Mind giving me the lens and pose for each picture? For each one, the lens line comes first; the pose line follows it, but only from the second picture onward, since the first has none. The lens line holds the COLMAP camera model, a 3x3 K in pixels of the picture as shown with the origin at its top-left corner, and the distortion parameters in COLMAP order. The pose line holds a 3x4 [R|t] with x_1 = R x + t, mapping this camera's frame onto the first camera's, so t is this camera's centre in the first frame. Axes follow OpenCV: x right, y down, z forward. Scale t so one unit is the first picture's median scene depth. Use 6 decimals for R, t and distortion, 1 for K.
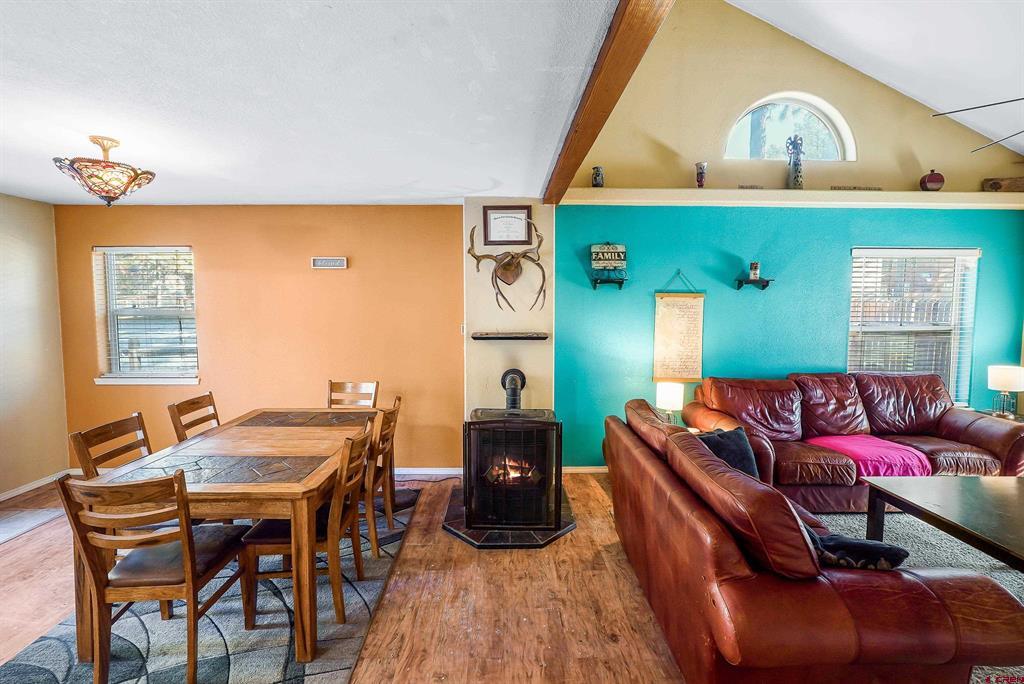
lens RADIAL K [[441.4, 0, 517.6], [0, 441.4, 334.6], [0, 0, 1]] dist [-0.026374, 0.014650]
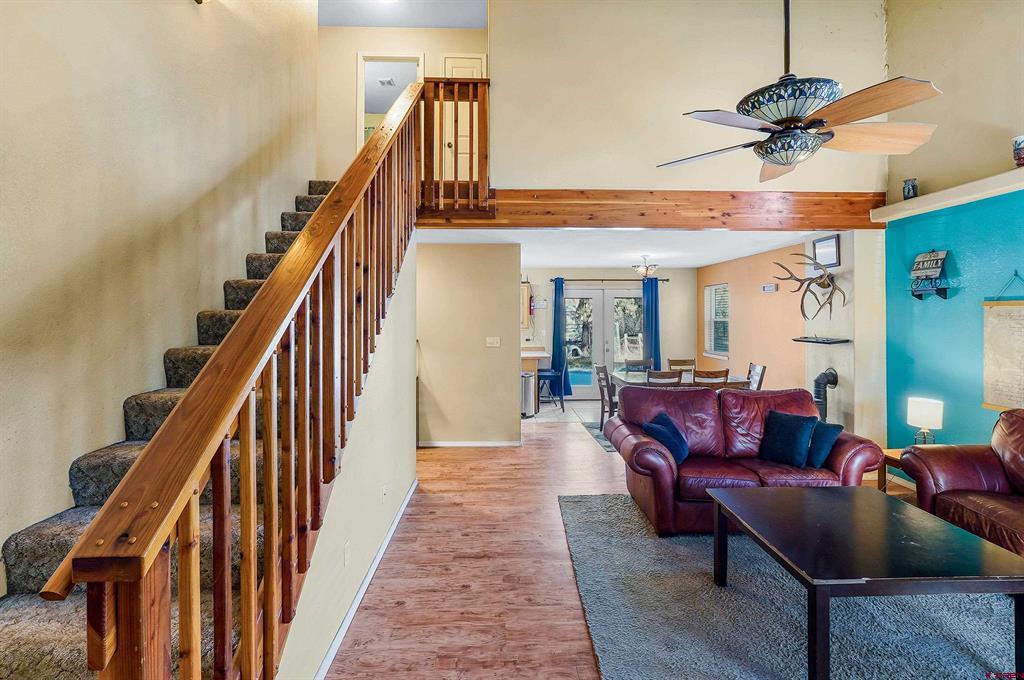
lens RADIAL K [[492.0, 0, 514.6], [0, 492.0, 310.8], [0, 0, 1]] dist [0.000388, 0.000509]
pose [[0.019367, -0.010142, -0.999761, 1.262333], [-0.061632, 0.998035, -0.011319, -0.010361], [0.997911, 0.061836, 0.018704, 0.089825]]
